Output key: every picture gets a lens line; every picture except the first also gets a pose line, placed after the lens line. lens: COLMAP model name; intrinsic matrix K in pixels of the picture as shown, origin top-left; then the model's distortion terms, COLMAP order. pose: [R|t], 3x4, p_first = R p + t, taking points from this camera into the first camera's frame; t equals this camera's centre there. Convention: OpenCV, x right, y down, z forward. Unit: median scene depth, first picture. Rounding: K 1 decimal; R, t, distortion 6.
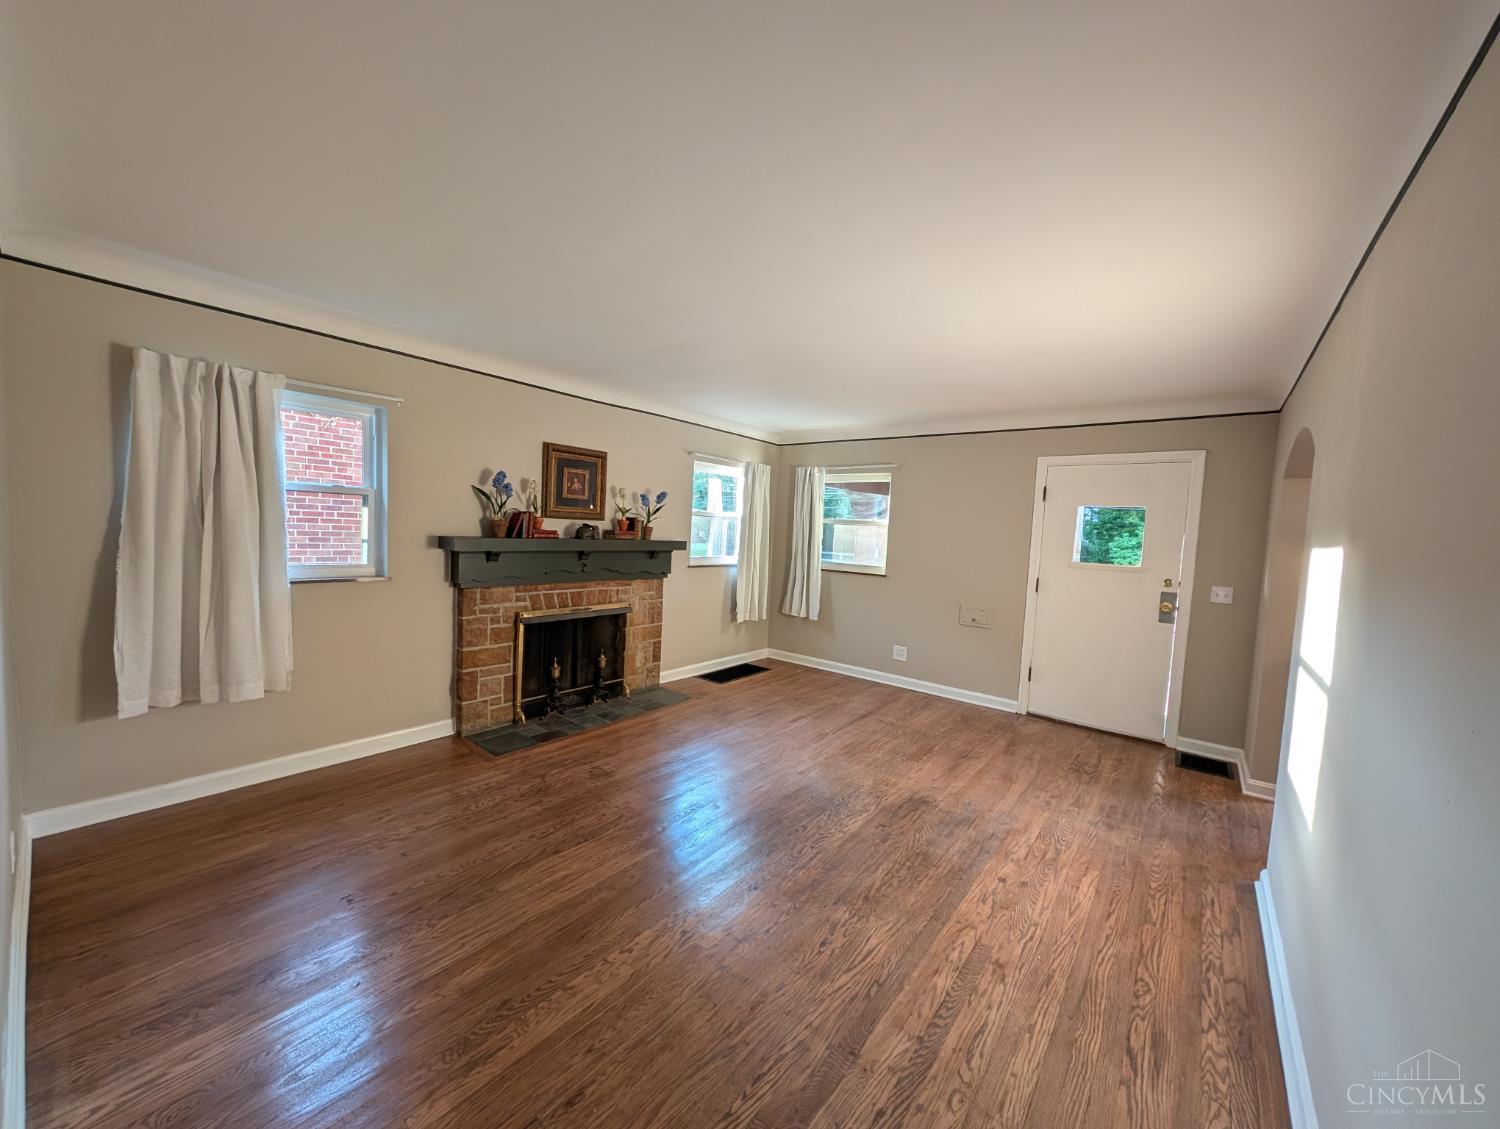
lens RADIAL K [[566.1, 0, 747.8], [0, 566.1, 569.2], [0, 0, 1]] dist [-0.000364, -0.000246]
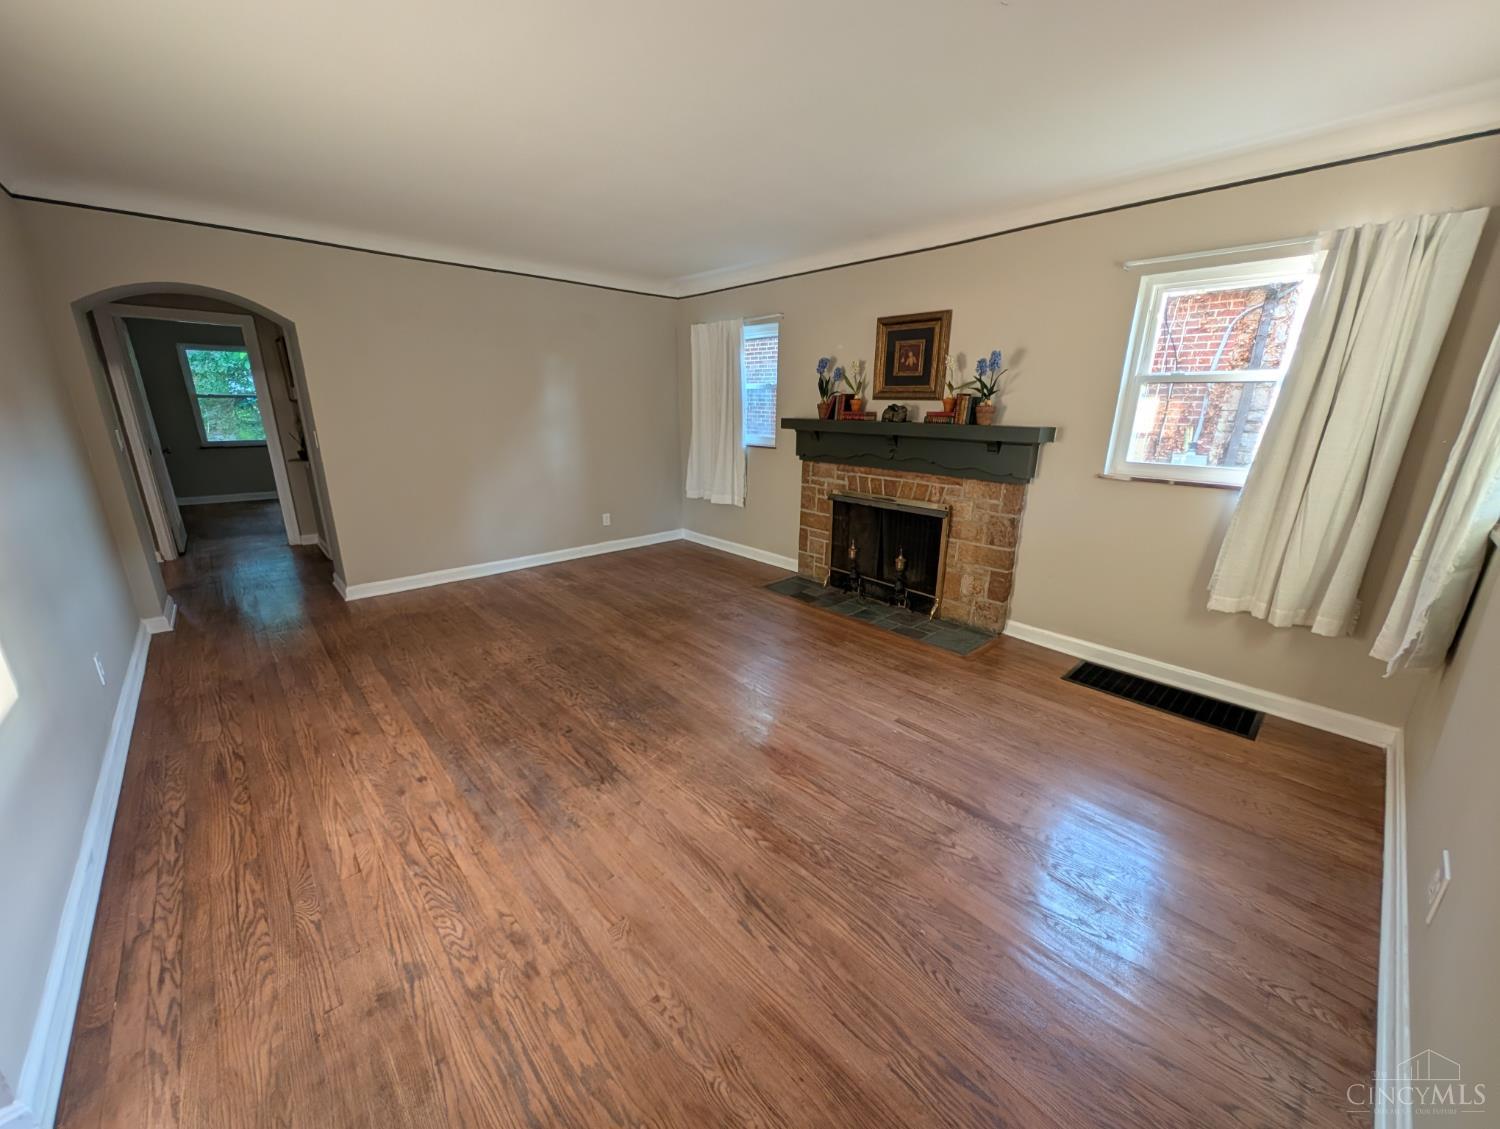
lens RADIAL K [[566.1, 0, 747.8], [0, 566.1, 569.2], [0, 0, 1]] dist [-0.000364, -0.000246]
pose [[-0.143921, 0.232531, -0.961882, 0.749195], [-0.091638, 0.964693, 0.246922, -0.031300], [0.985337, 0.123682, -0.117530, 1.012590]]
